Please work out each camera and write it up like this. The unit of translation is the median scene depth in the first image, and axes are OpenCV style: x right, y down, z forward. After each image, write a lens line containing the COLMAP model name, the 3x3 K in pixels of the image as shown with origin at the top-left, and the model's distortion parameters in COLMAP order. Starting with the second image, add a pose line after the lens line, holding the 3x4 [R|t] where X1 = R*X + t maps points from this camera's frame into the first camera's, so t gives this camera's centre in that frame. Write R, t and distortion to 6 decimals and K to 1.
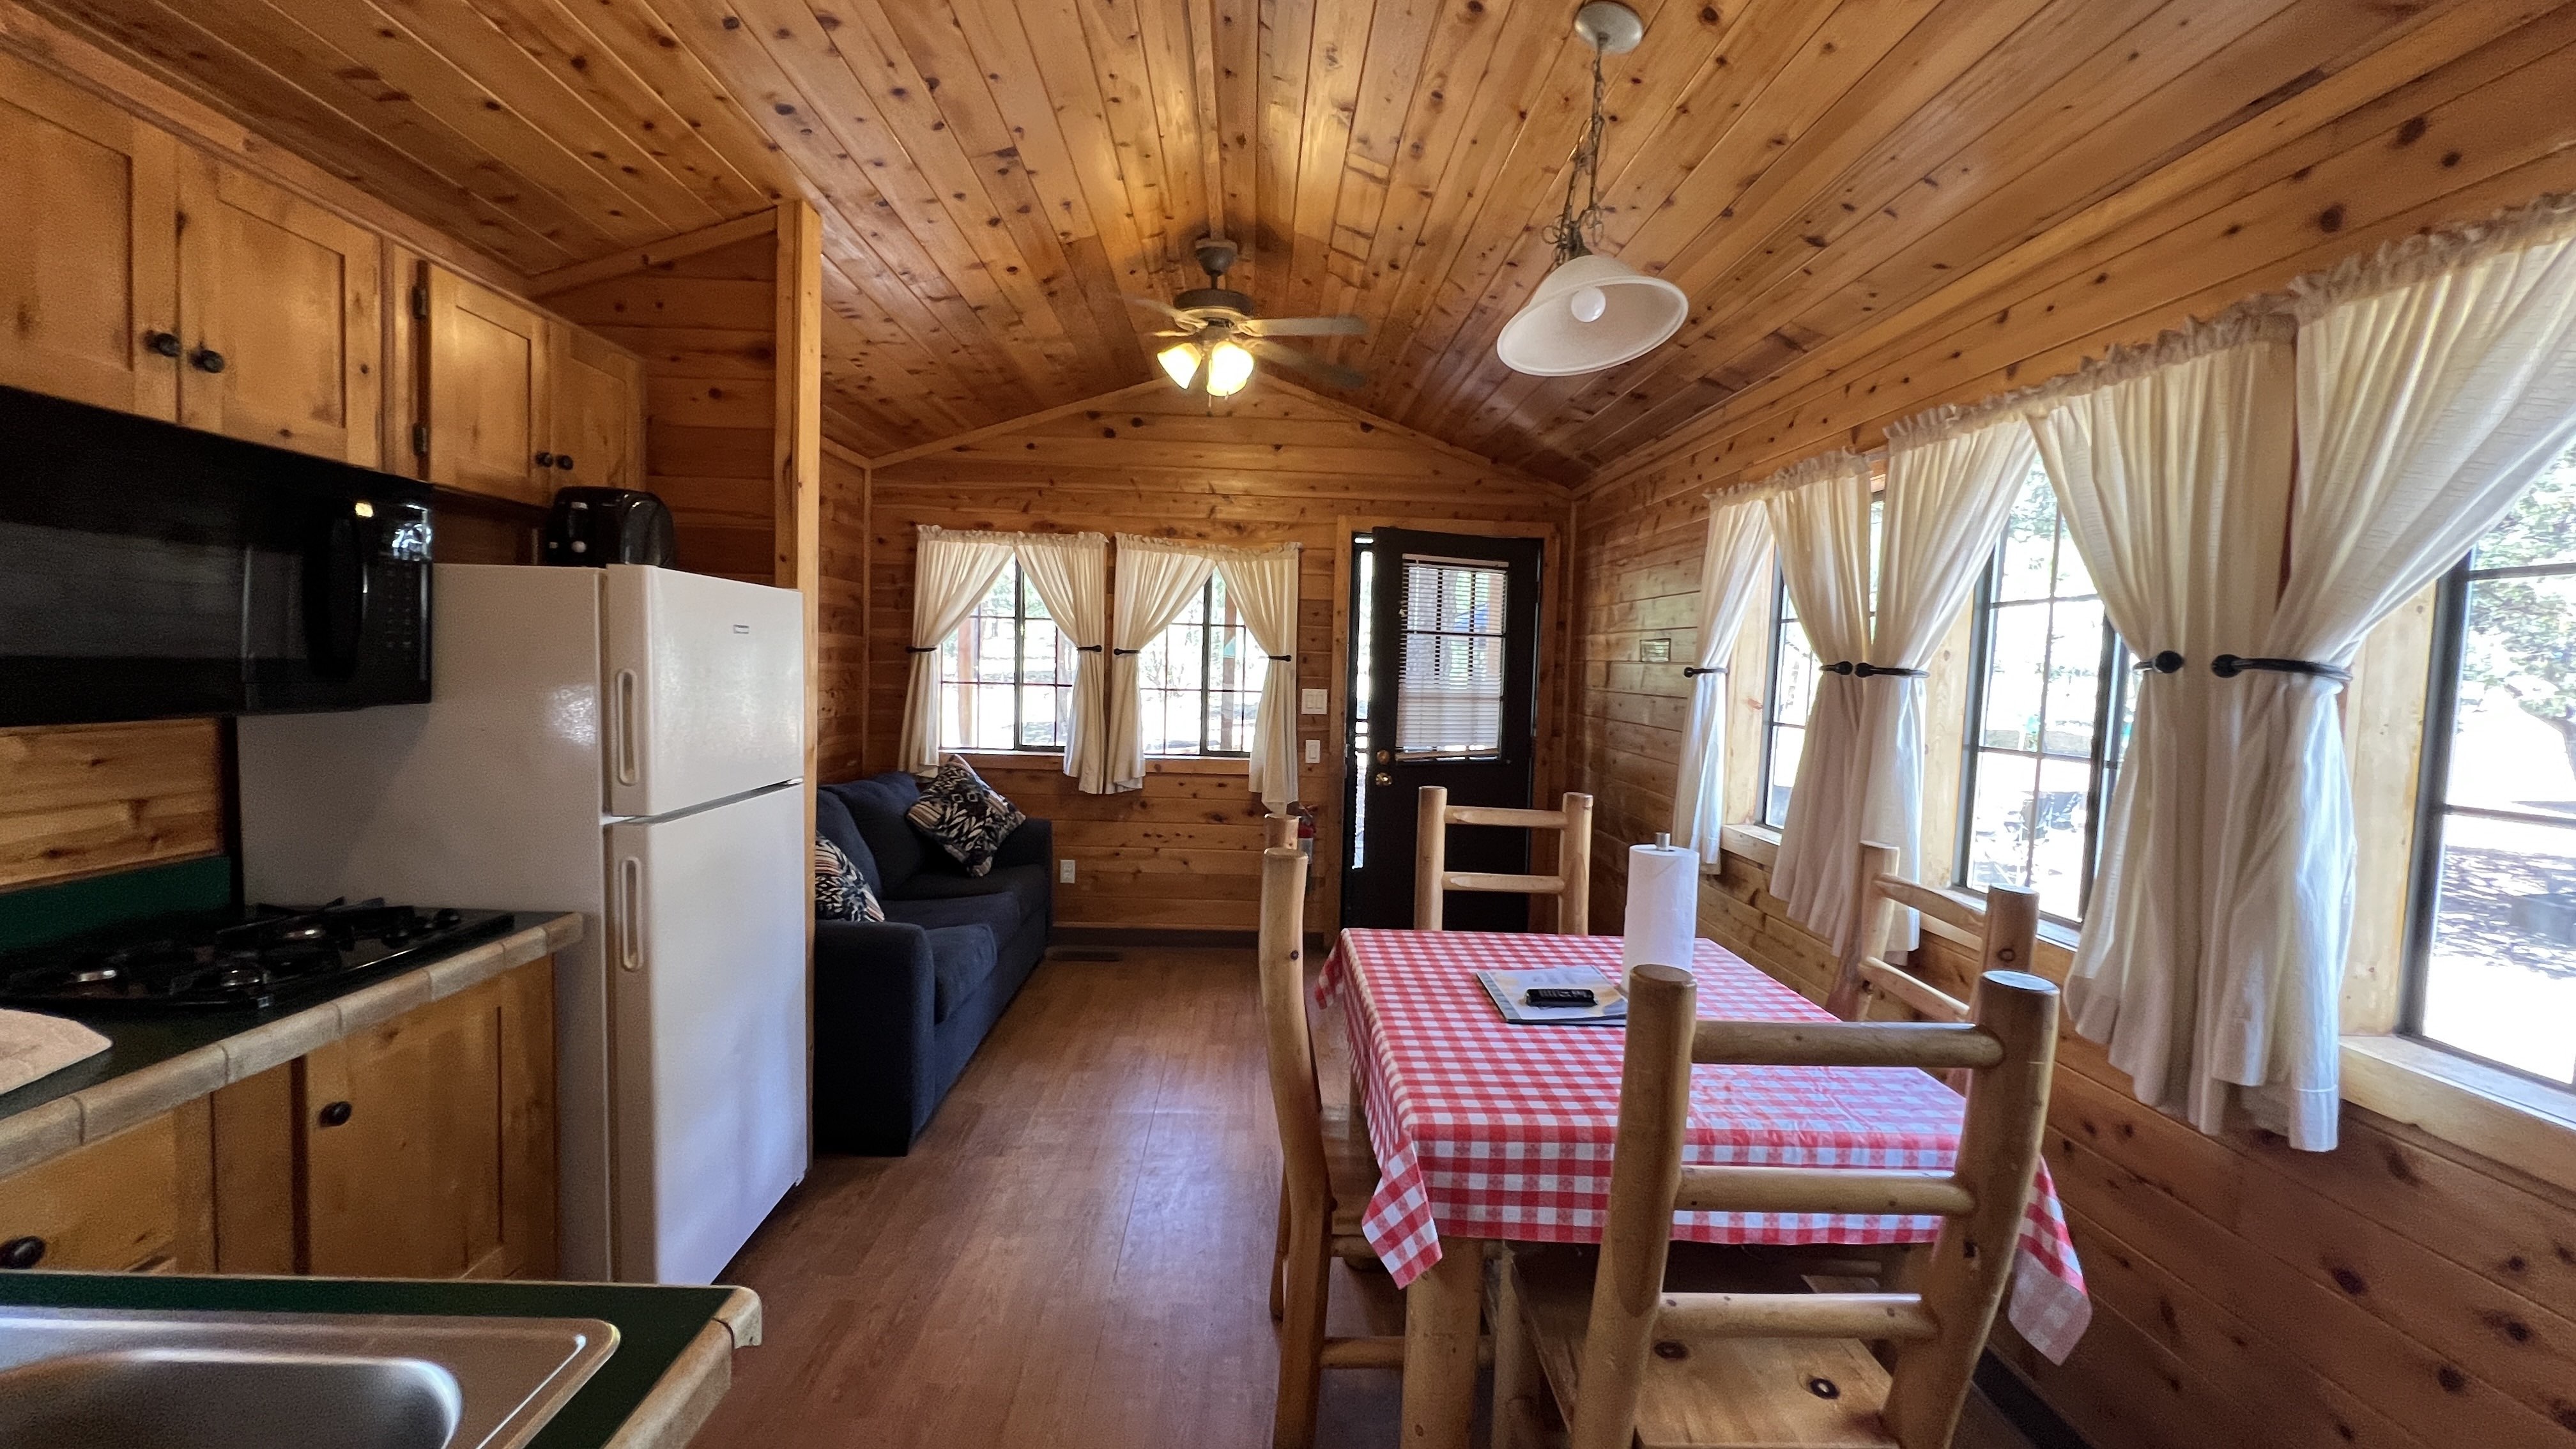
lens RADIAL K [[1032.7, 0, 1288.0], [0, 1032.7, 724.5], [0, 0, 1]] dist [-0.003079, 0.000294]
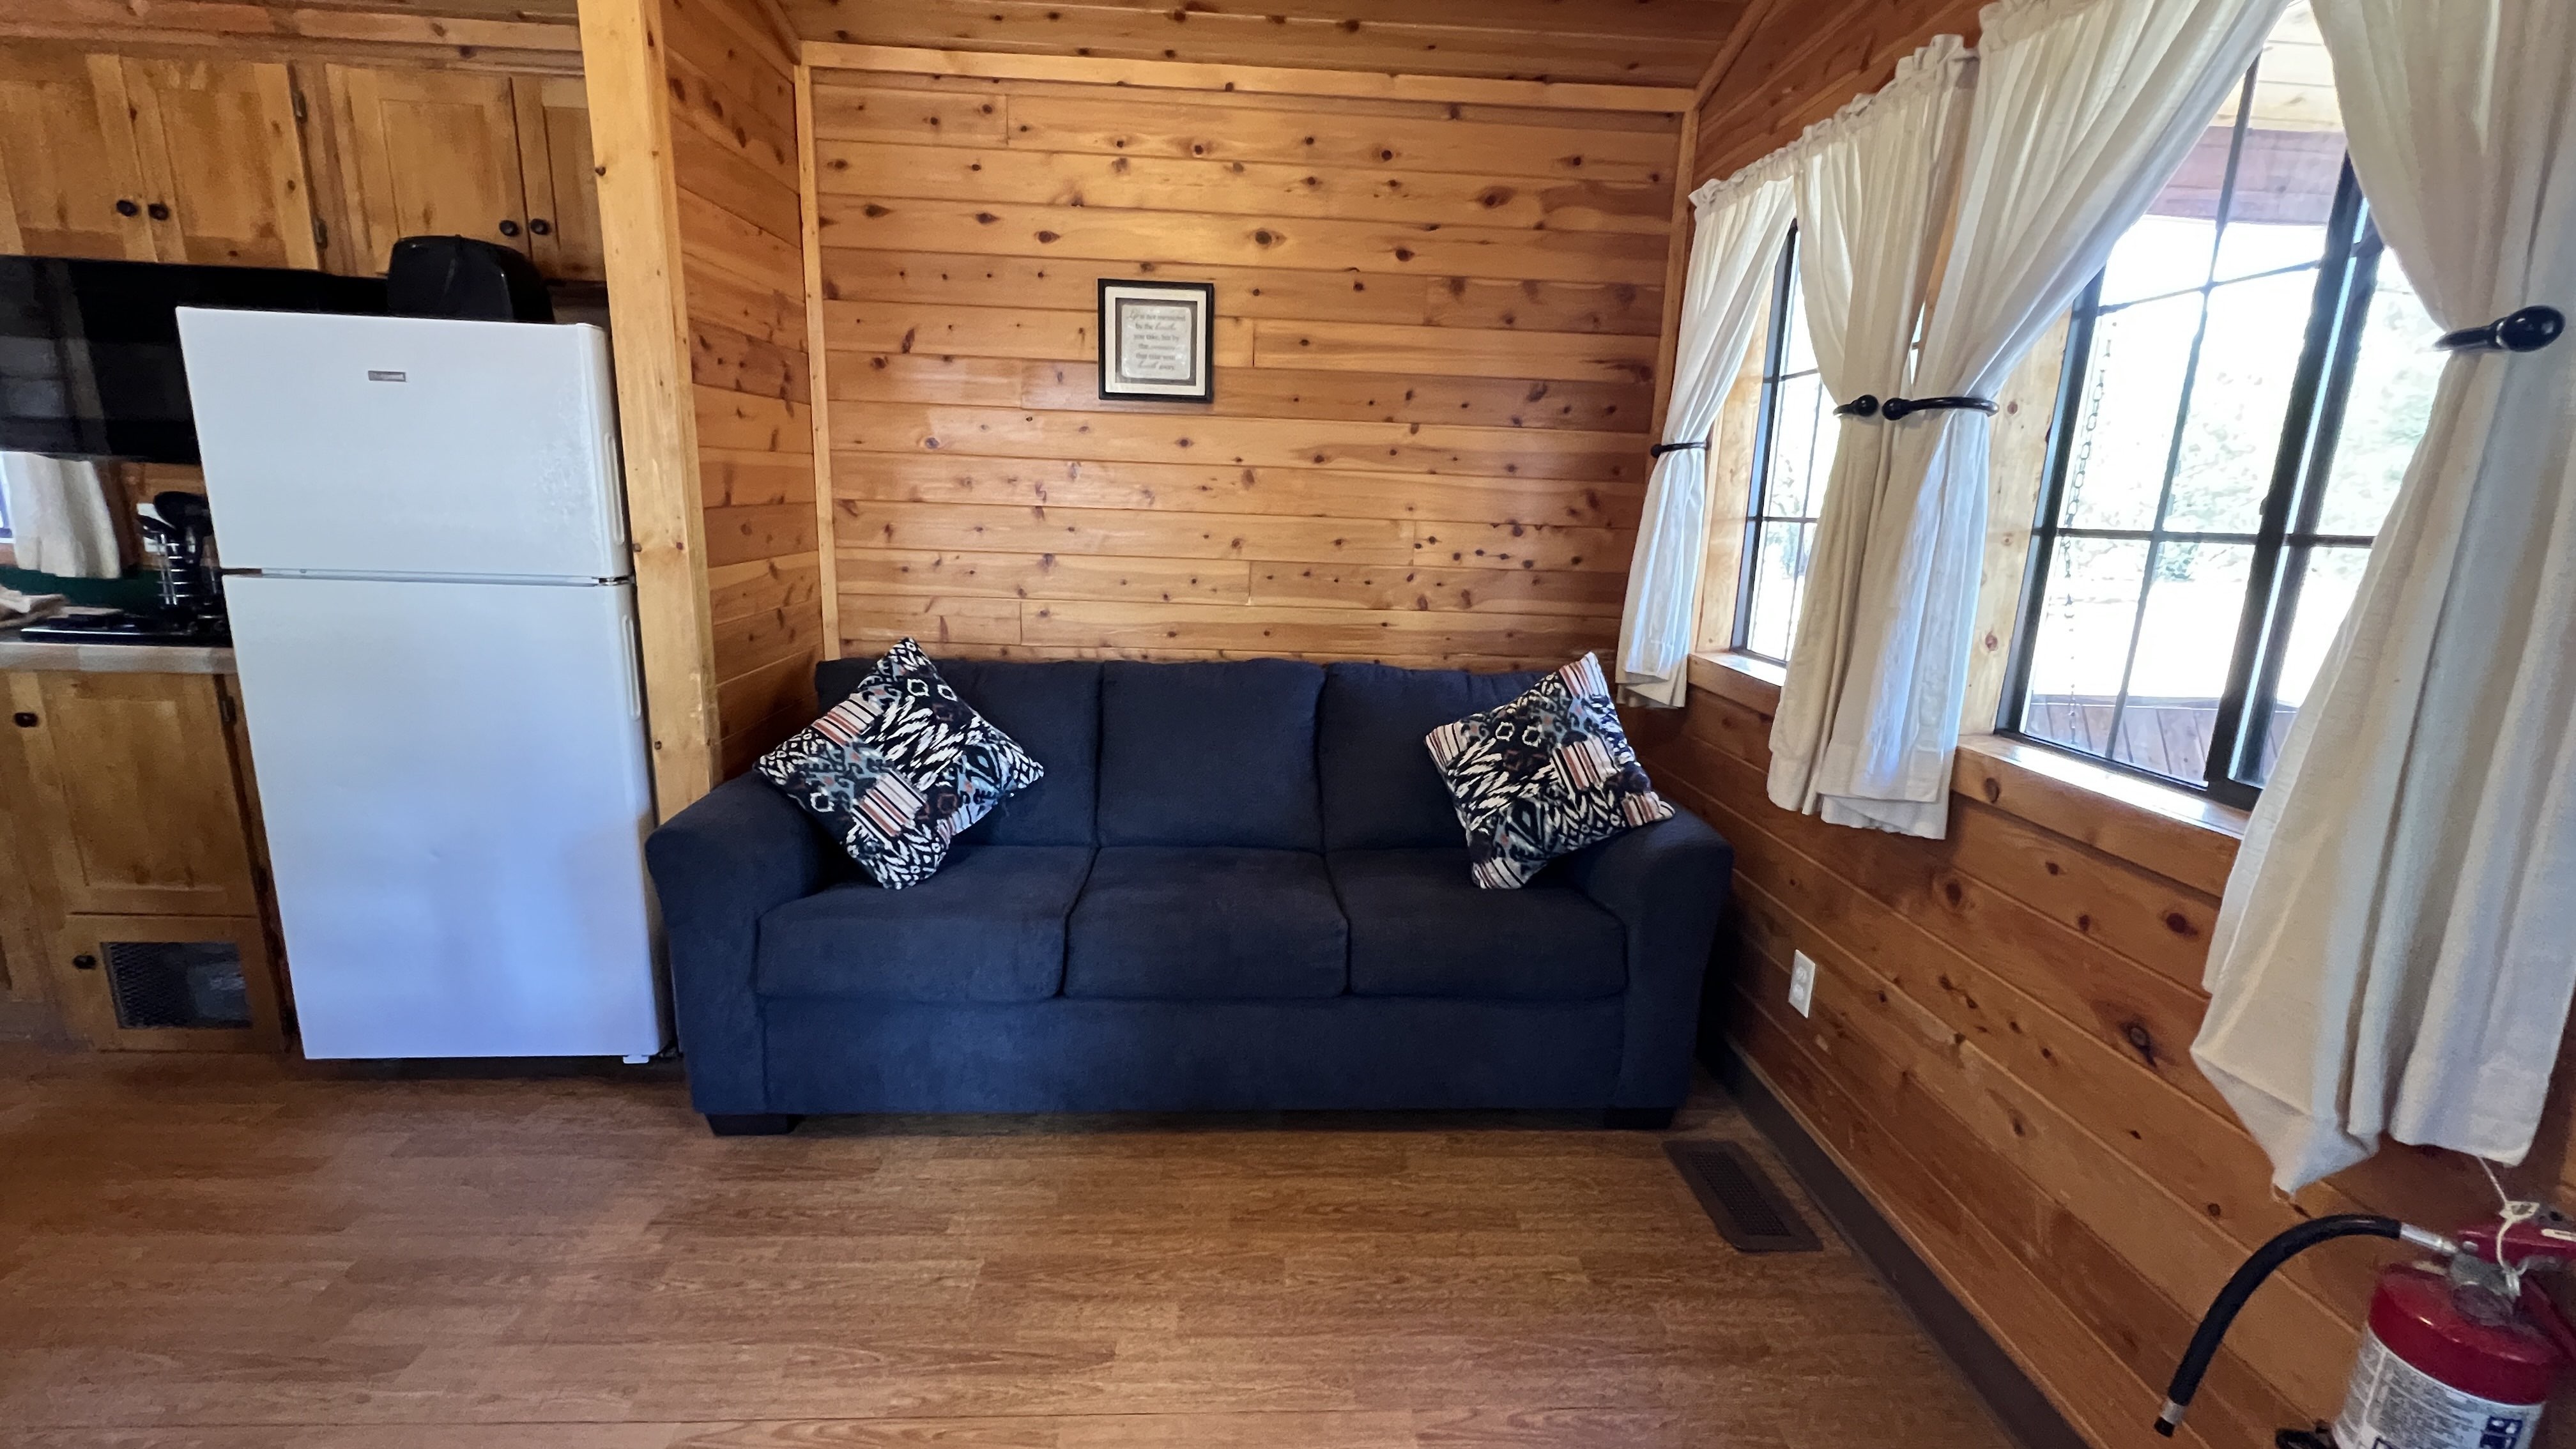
lens RADIAL K [[1032.7, 0, 1288.0], [0, 1032.7, 724.5], [0, 0, 1]] dist [-0.003079, 0.000294]
pose [[0.015651, 0.187225, -0.982192, 0.320810], [-0.087181, 0.978827, 0.185194, -0.029932], [0.996070, 0.082730, 0.031642, 1.532117]]
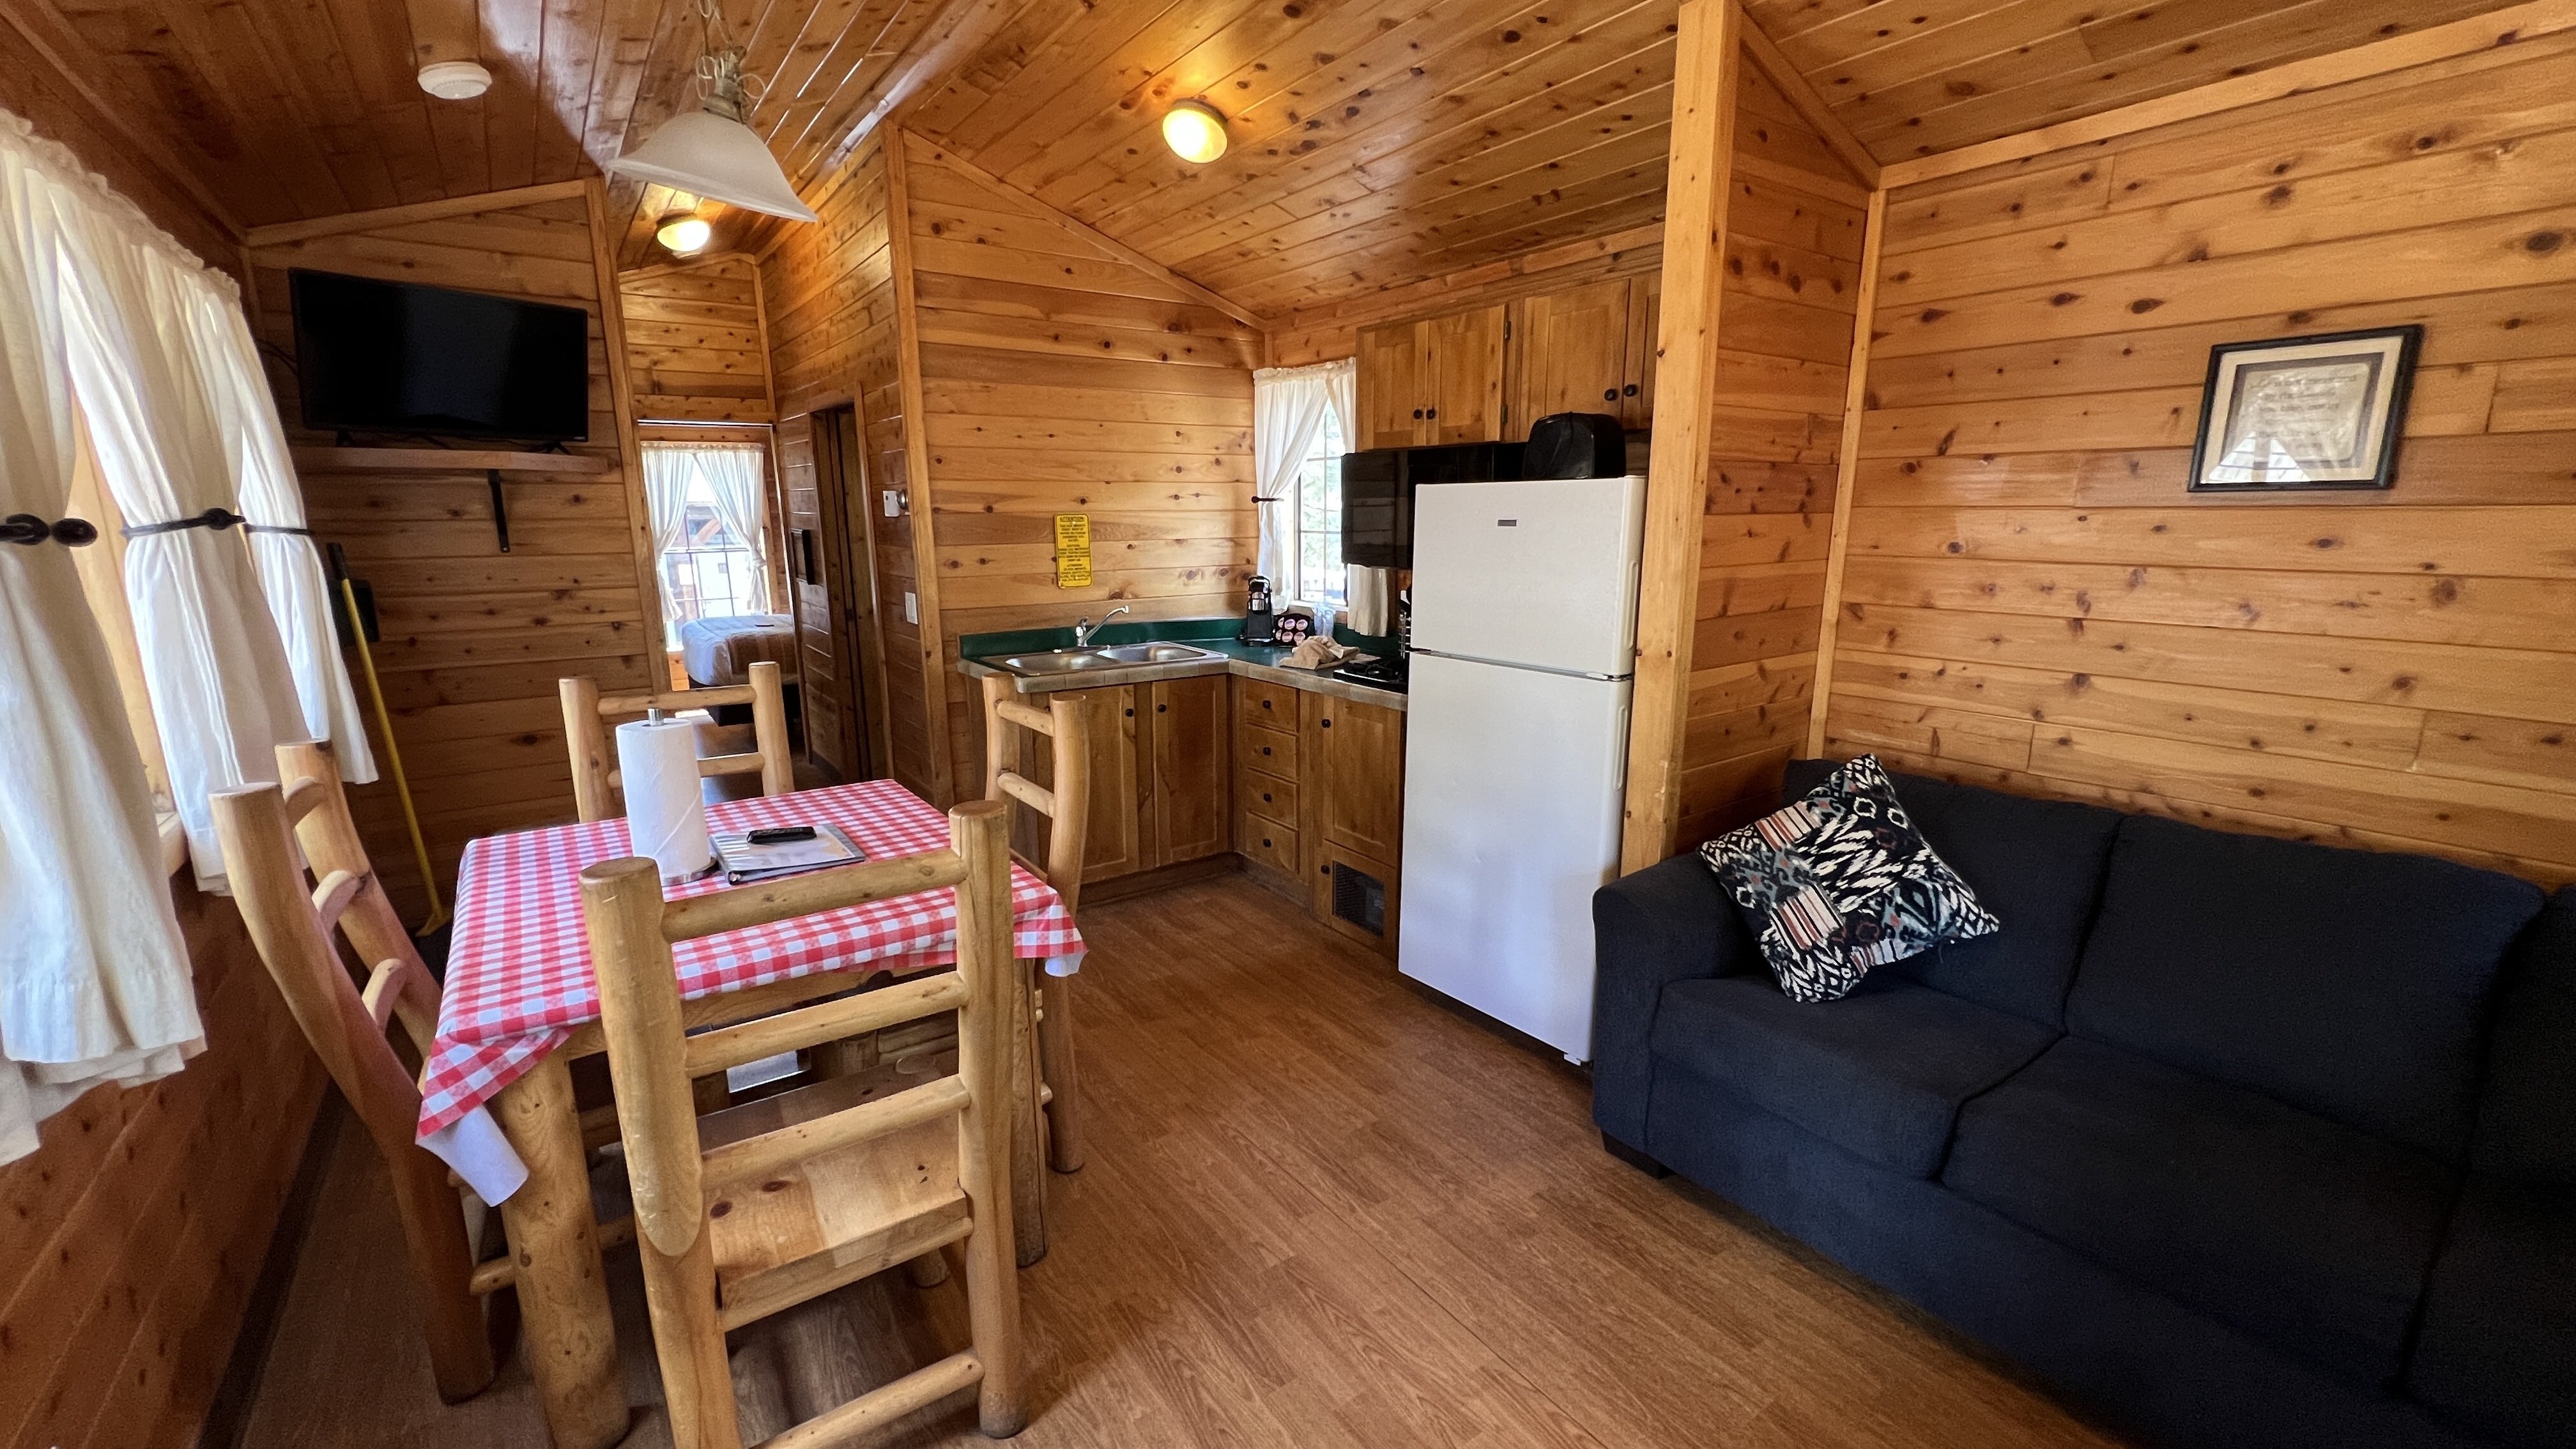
lens RADIAL K [[1028.1, 0, 1295.4], [0, 1028.1, 723.0], [0, 0, 1]] dist [-0.002148, -0.000110]
pose [[-0.824958, 0.082349, -0.559162, 0.315606], [-0.055644, 0.972689, 0.225345, -0.107316], [0.562448, 0.217014, -0.797846, 1.647288]]
